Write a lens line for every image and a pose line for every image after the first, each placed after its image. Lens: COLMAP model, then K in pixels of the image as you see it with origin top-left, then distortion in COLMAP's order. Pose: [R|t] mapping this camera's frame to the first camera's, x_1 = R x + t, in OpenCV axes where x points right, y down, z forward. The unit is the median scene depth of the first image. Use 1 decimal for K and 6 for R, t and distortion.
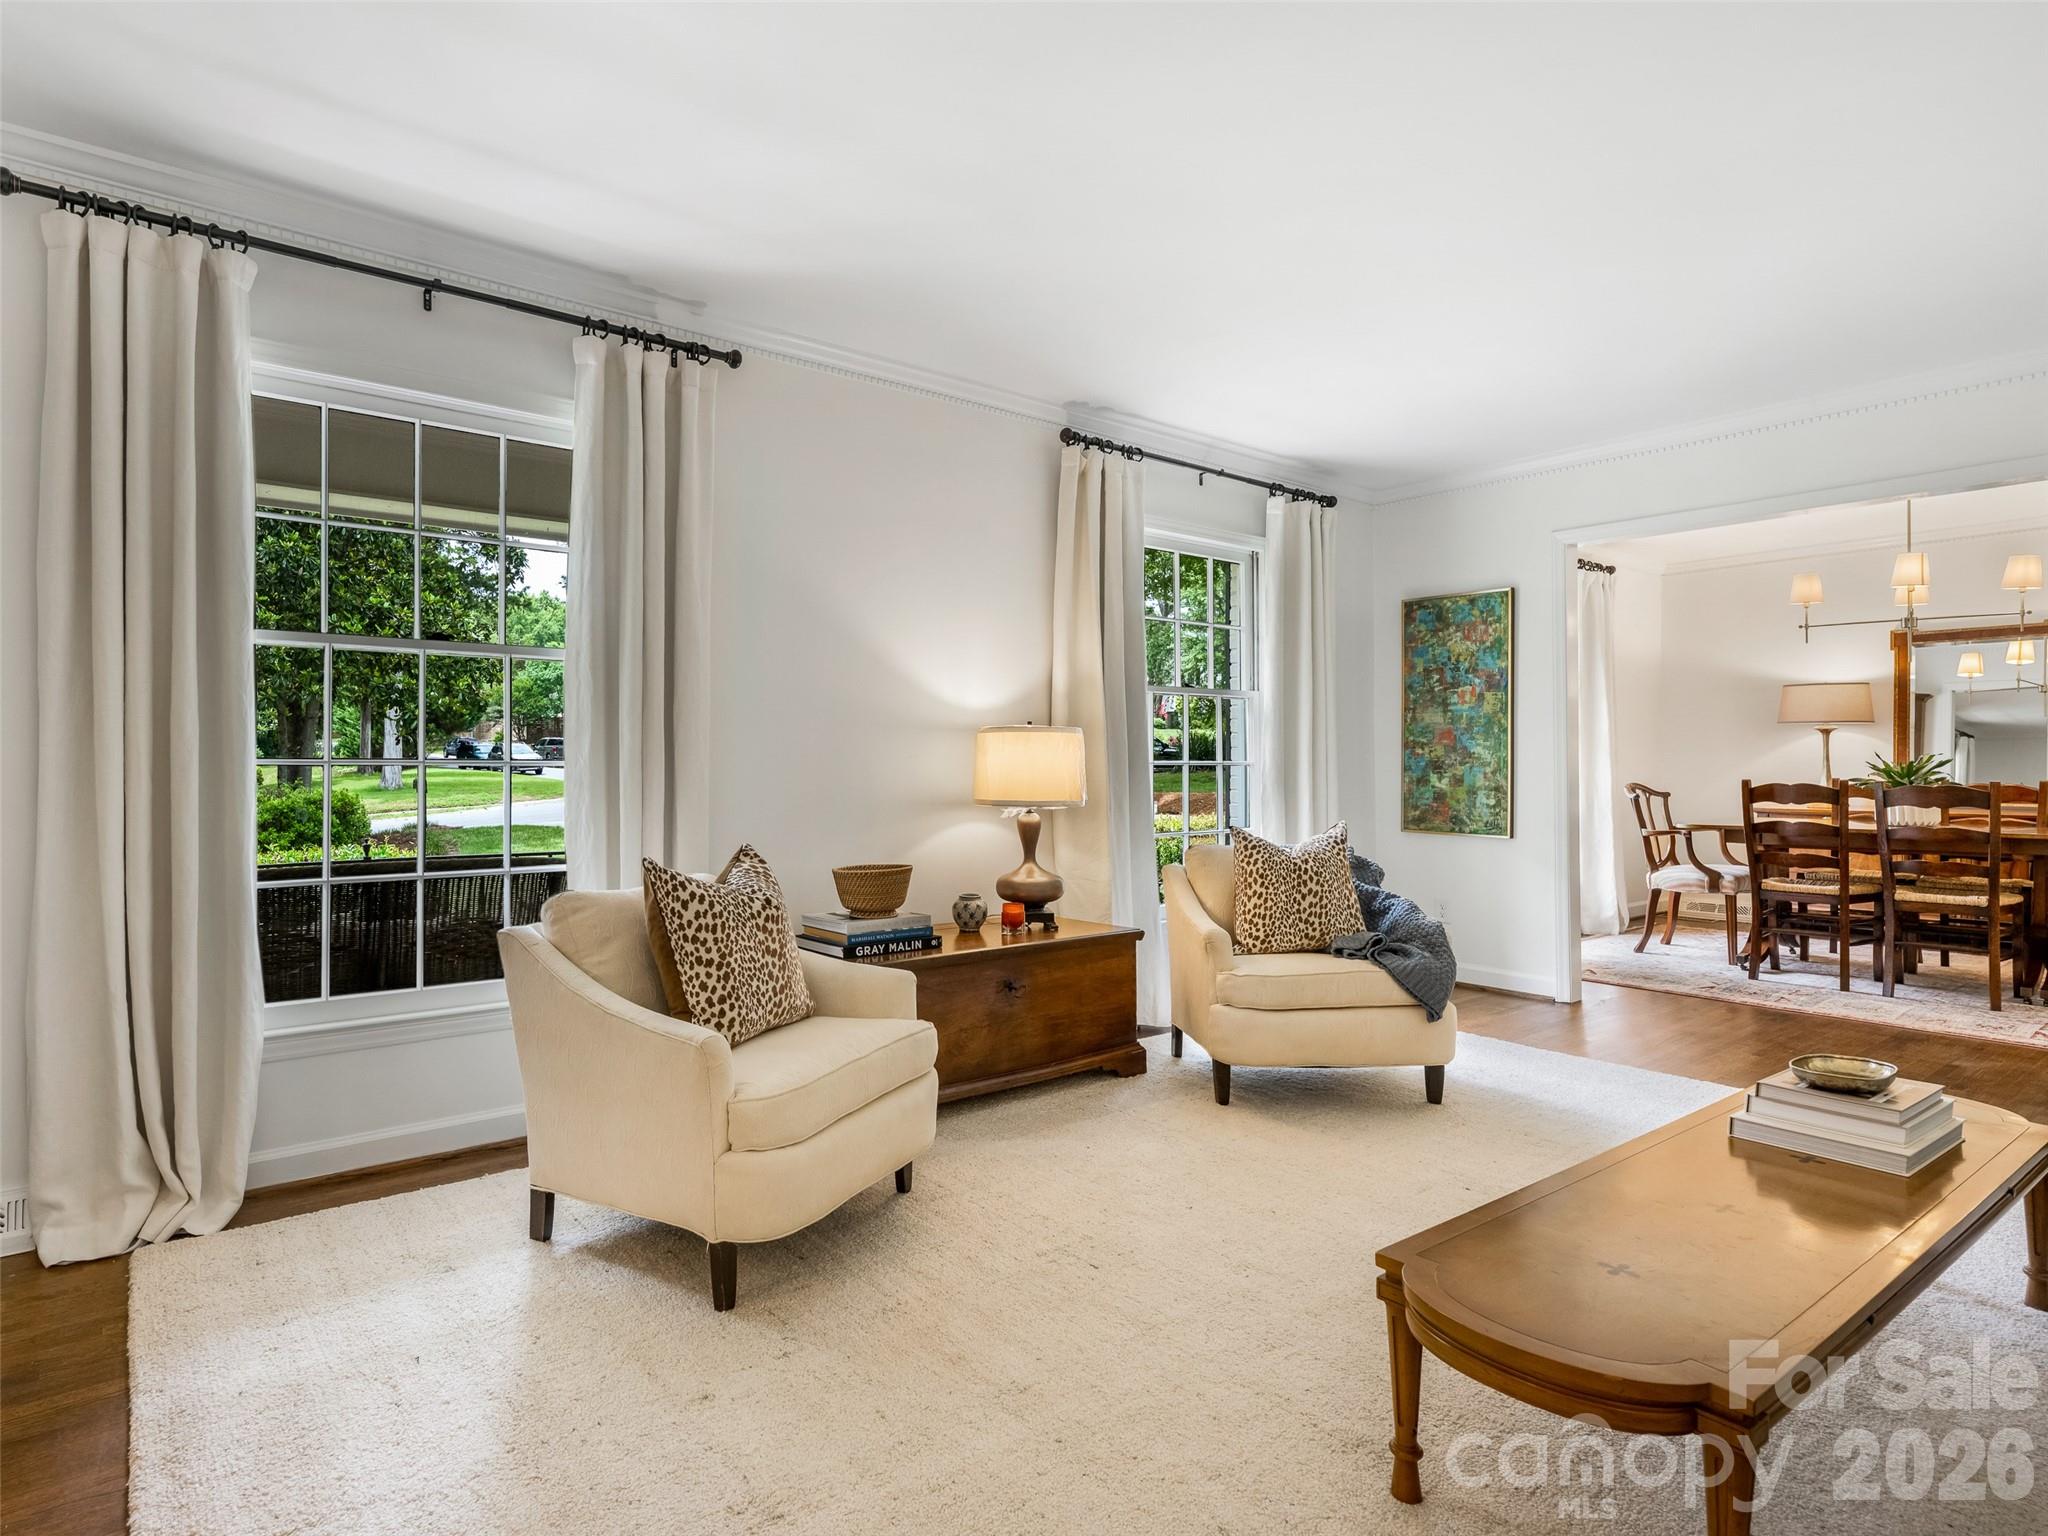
lens RADIAL K [[1098.0, 0, 1022.3], [0, 1098.0, 769.5], [0, 0, 1]] dist [0.009986, 0.001016]
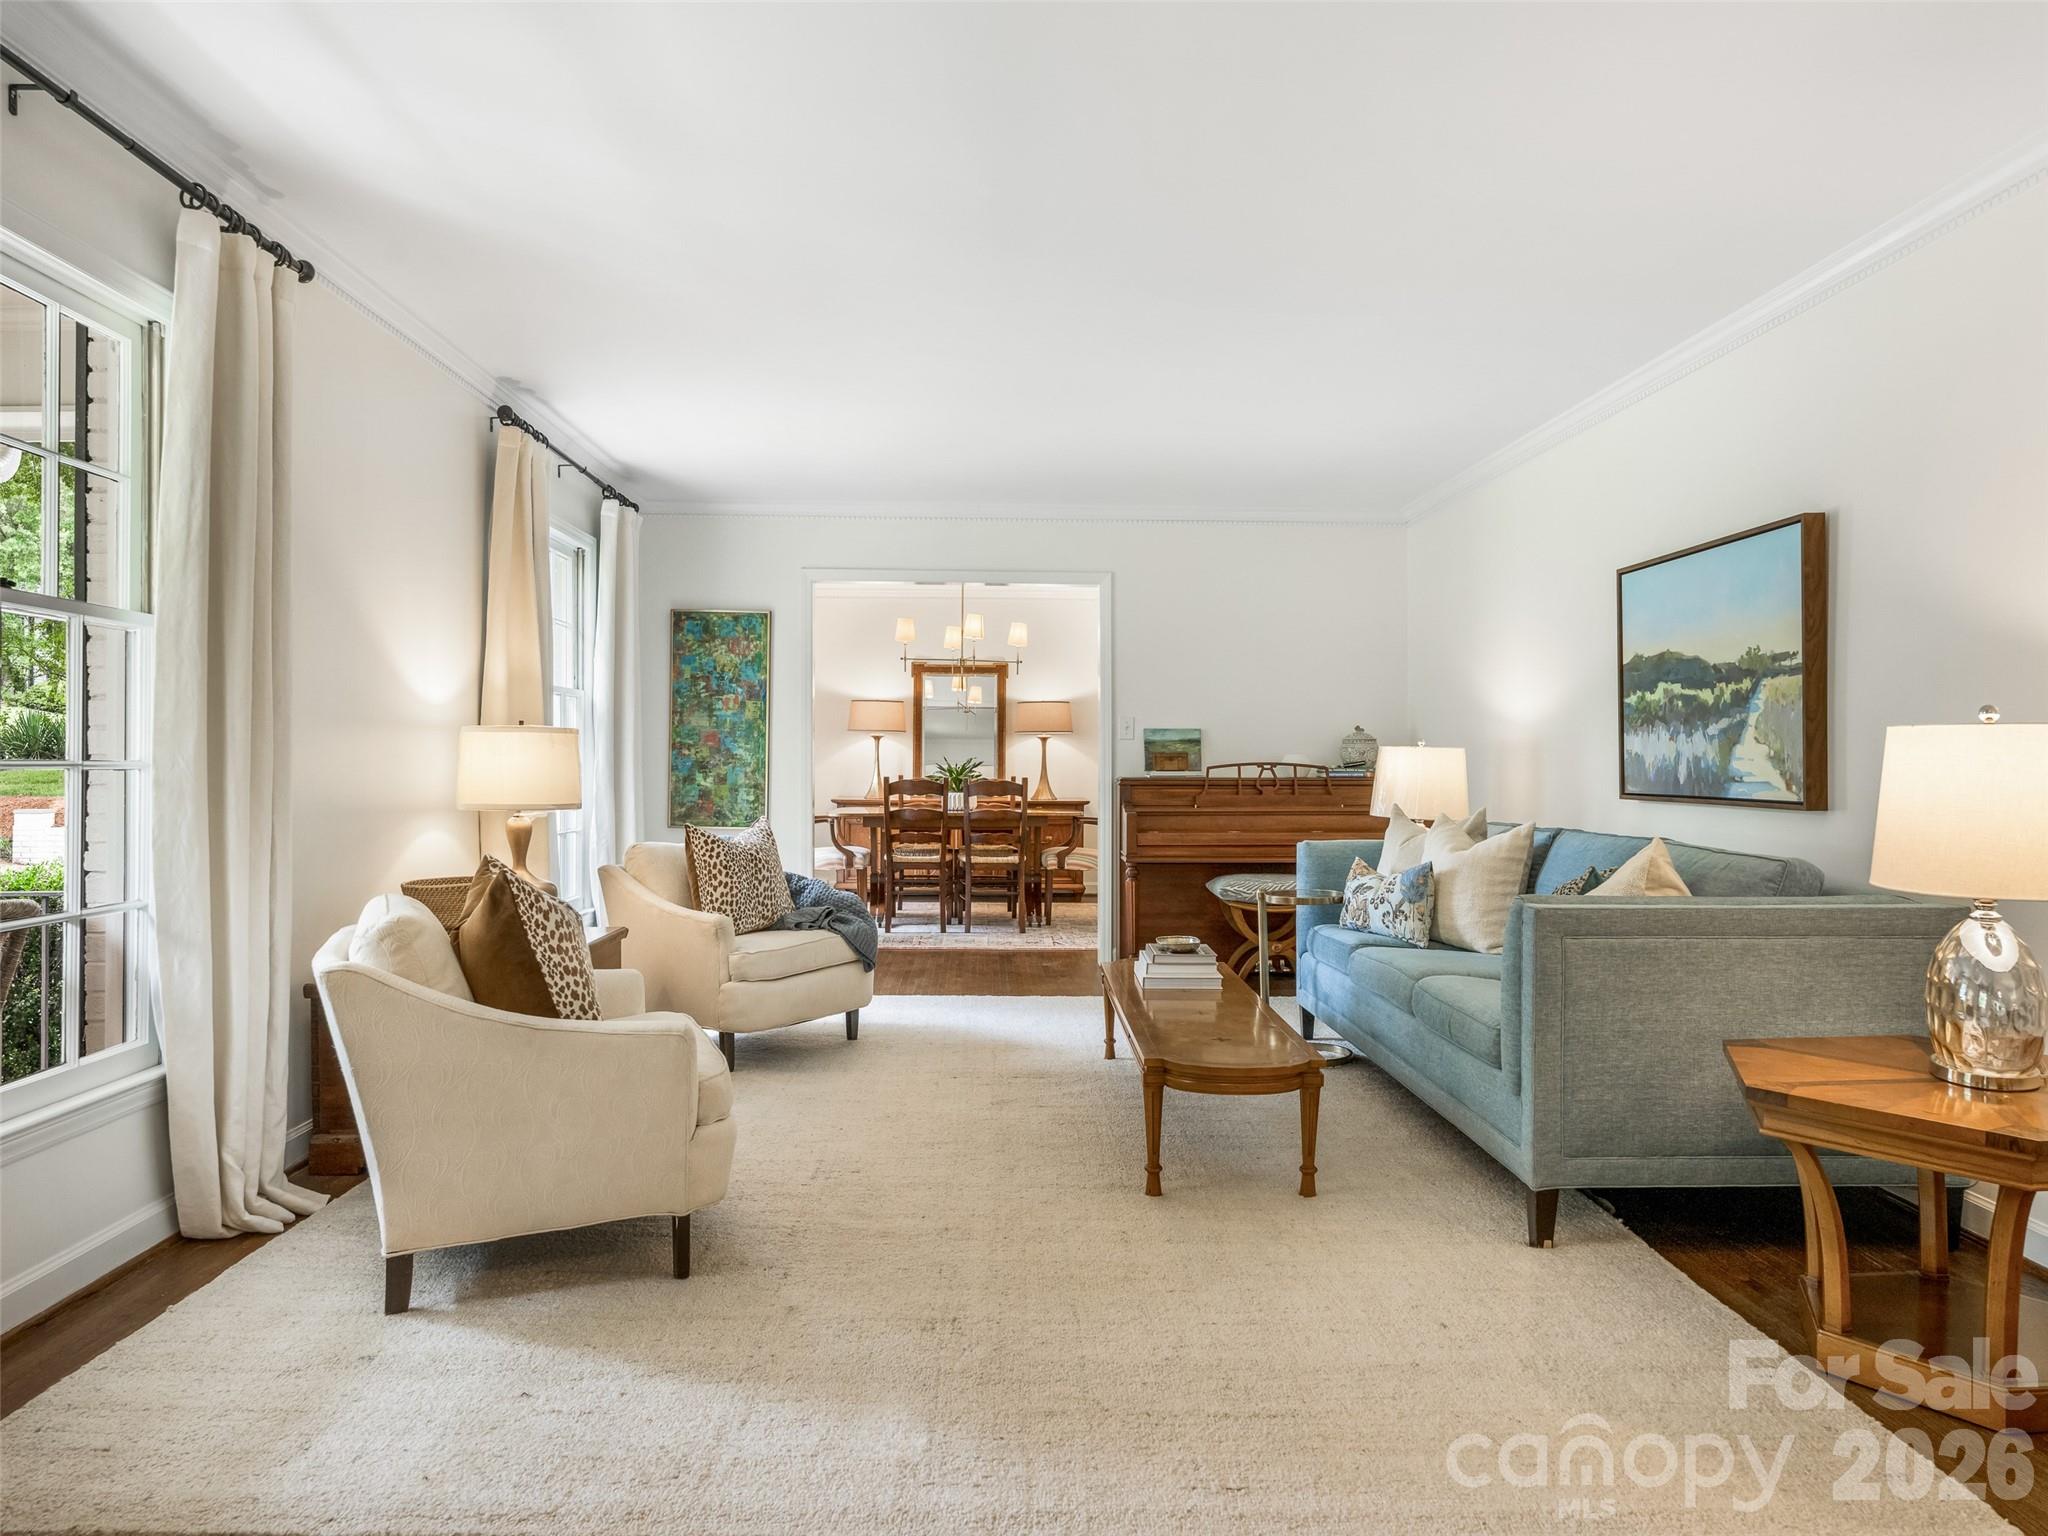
lens RADIAL K [[1304.3, 0, 1028.5], [0, 1304.3, 762.1], [0, 0, 1]] dist [0.027912, -0.001586]
pose [[0.576416, 0.004166, 0.817146, -0.508292], [-0.004603, 0.999988, -0.001852, -0.006202], [-0.817143, -0.002694, 0.576428, -0.007639]]
